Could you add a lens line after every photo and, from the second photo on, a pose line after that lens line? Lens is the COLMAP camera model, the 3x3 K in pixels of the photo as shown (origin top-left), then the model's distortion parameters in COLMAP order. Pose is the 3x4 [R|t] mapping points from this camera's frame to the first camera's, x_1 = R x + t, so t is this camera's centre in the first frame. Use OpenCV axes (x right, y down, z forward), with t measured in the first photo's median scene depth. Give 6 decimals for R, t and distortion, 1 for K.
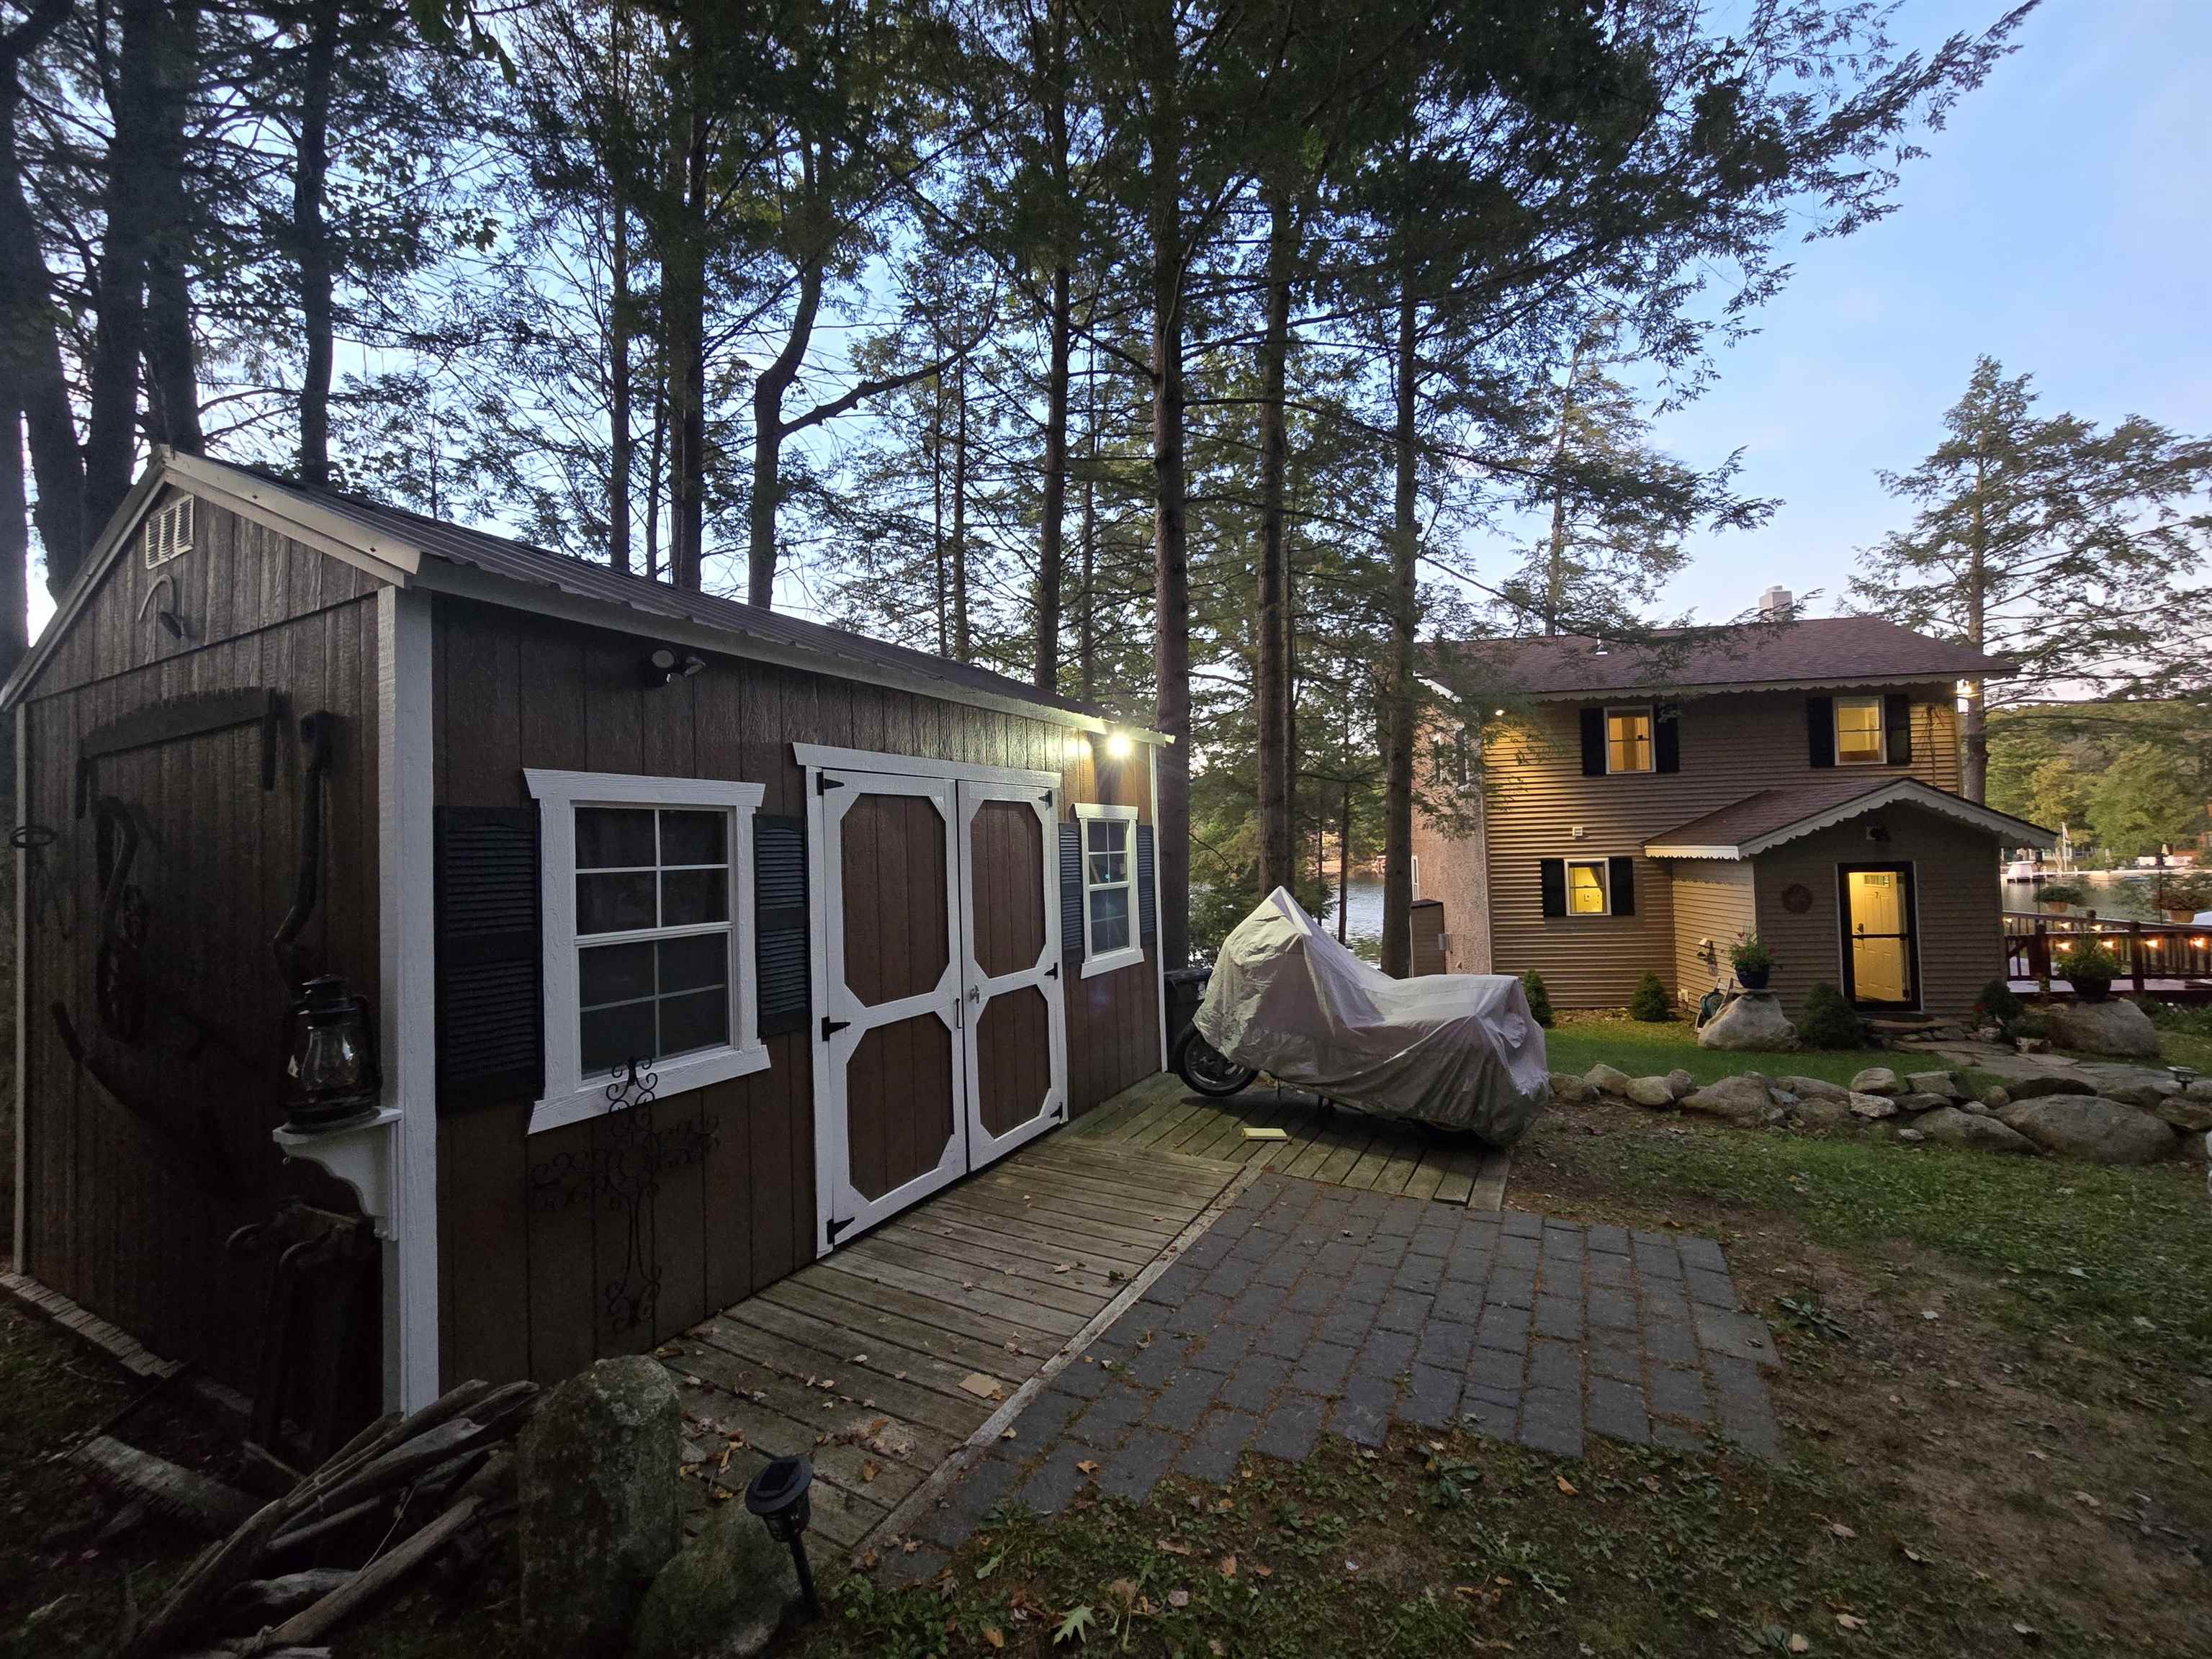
lens RADIAL K [[910.8, 0, 1105.4], [0, 910.8, 818.1], [0, 0, 1]] dist [0.000755, -0.000164]
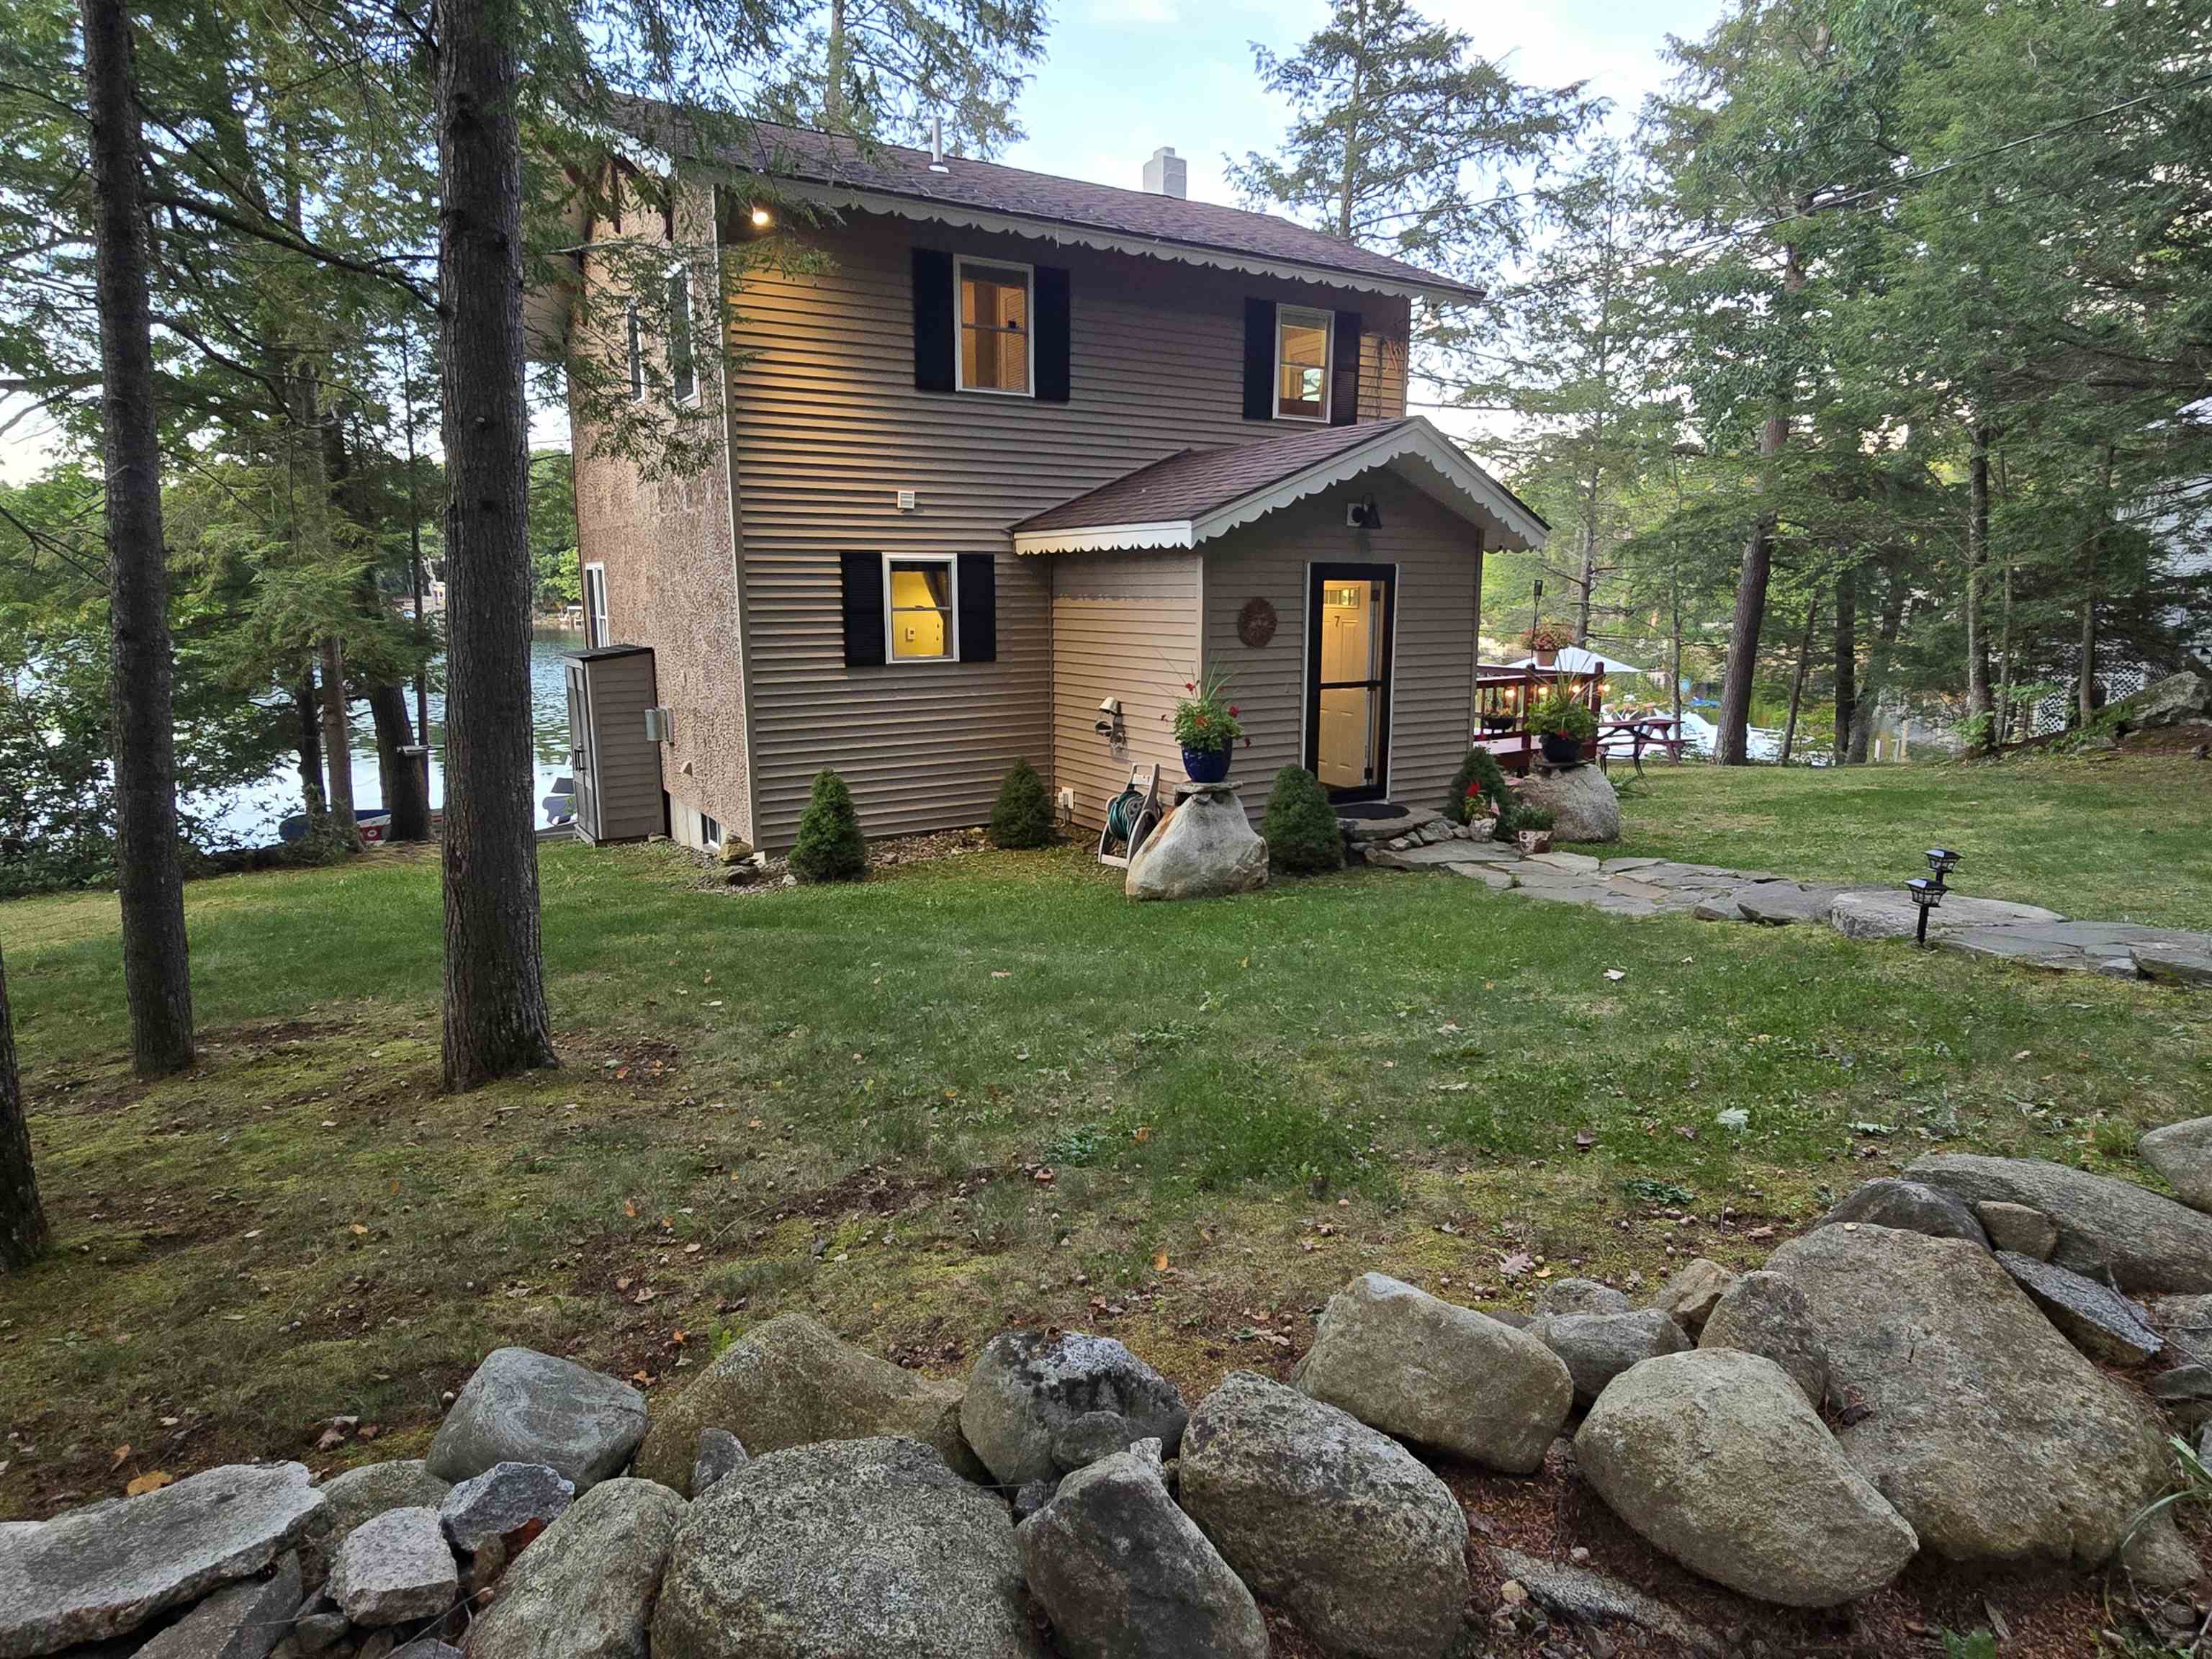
lens RADIAL K [[1203.0, 0, 1106.0], [0, 1203.0, 829.5], [0, 0, 1]] dist [-0.000100, 0.000026]
pose [[0.765124, -0.090127, 0.637544, 0.161152], [-0.047099, 0.979669, 0.195016, 0.062750], [-0.642158, -0.179239, 0.745323, 0.405864]]
